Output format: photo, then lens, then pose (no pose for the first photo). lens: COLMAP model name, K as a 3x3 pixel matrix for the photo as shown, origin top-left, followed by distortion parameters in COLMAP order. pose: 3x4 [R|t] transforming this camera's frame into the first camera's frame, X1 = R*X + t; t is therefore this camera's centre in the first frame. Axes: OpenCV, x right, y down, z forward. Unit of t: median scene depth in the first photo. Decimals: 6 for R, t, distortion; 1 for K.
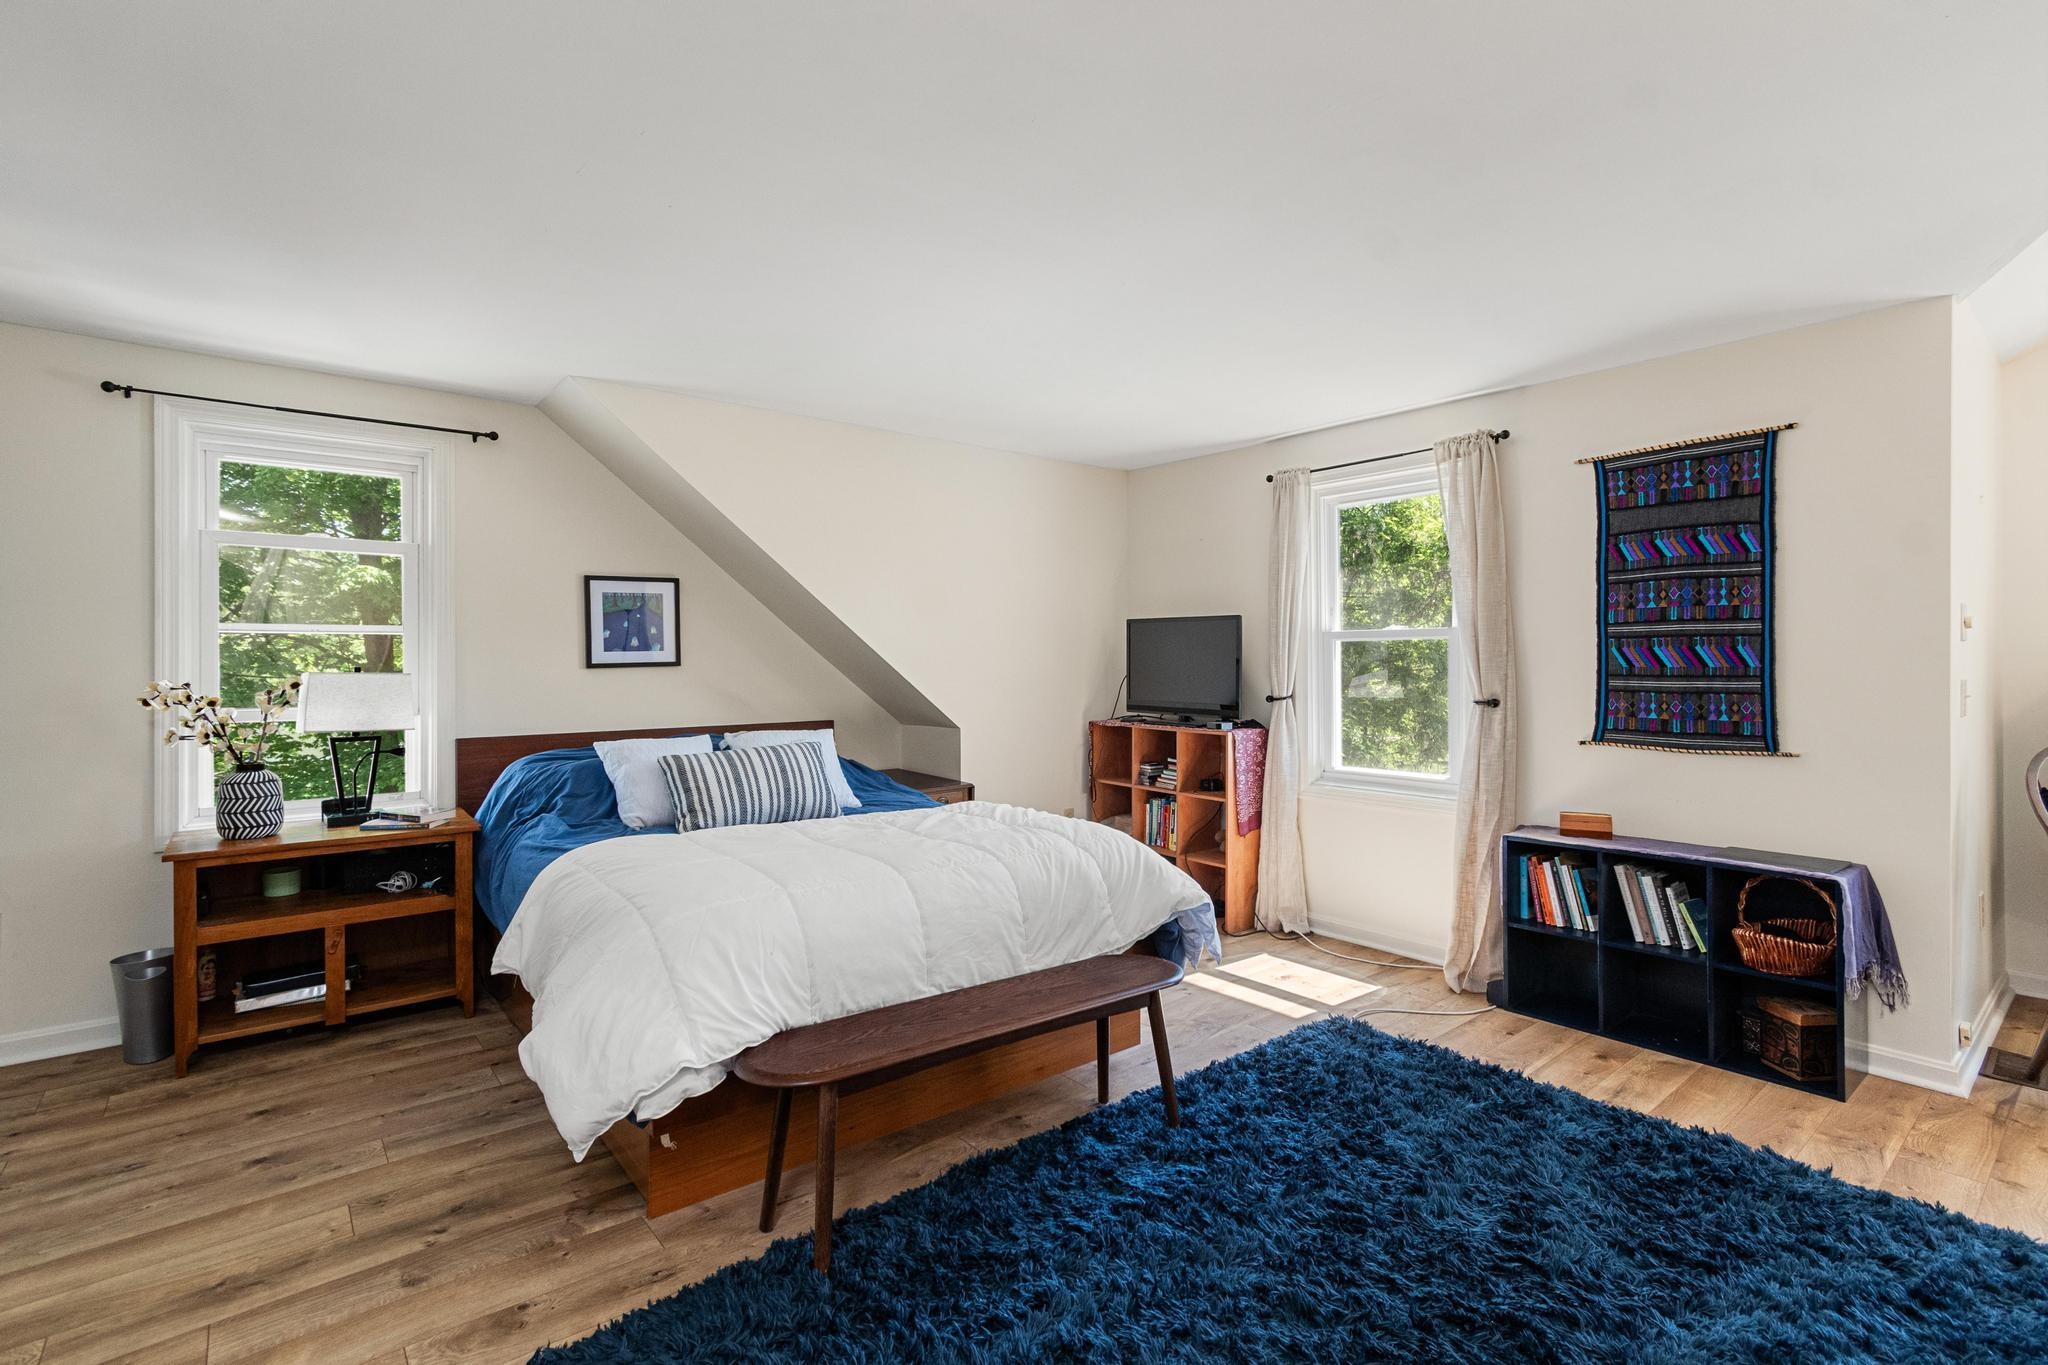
lens RADIAL K [[939.3, 0, 1023.1], [0, 939.3, 664.6], [0, 0, 1]] dist [0.000463, -0.000011]
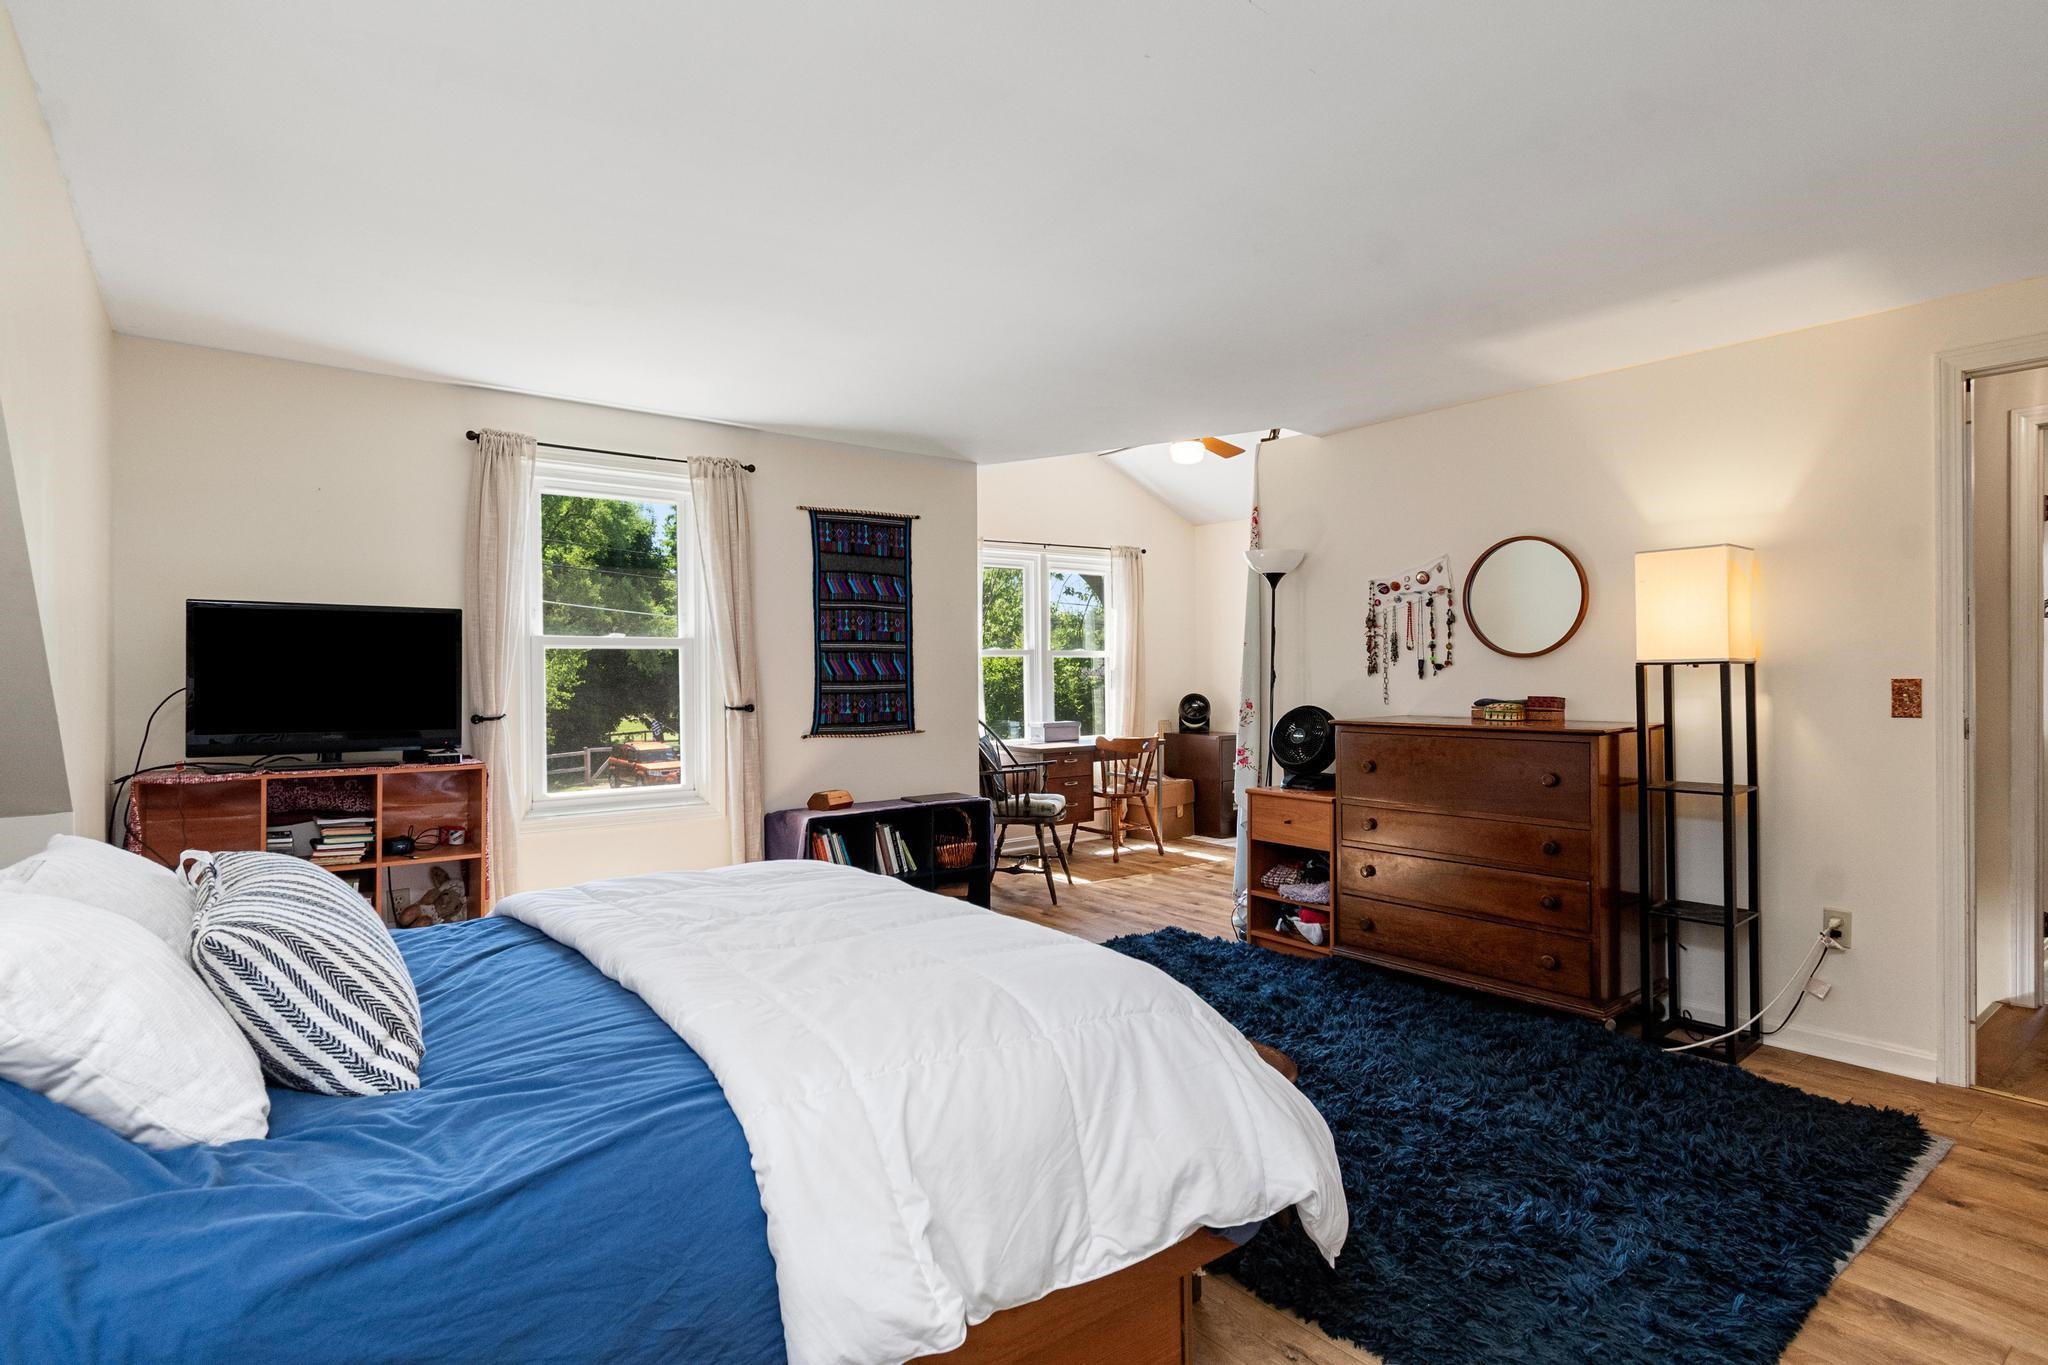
lens RADIAL K [[1054.5, 0, 1023.7], [0, 1054.5, 680.5], [0, 0, 1]] dist [-0.000361, -0.000063]
pose [[0.024452, -0.004599, 0.999690, -0.825897], [0.009048, 0.999949, 0.004379, 0.006355], [-0.999660, 0.008939, 0.024493, 0.722502]]
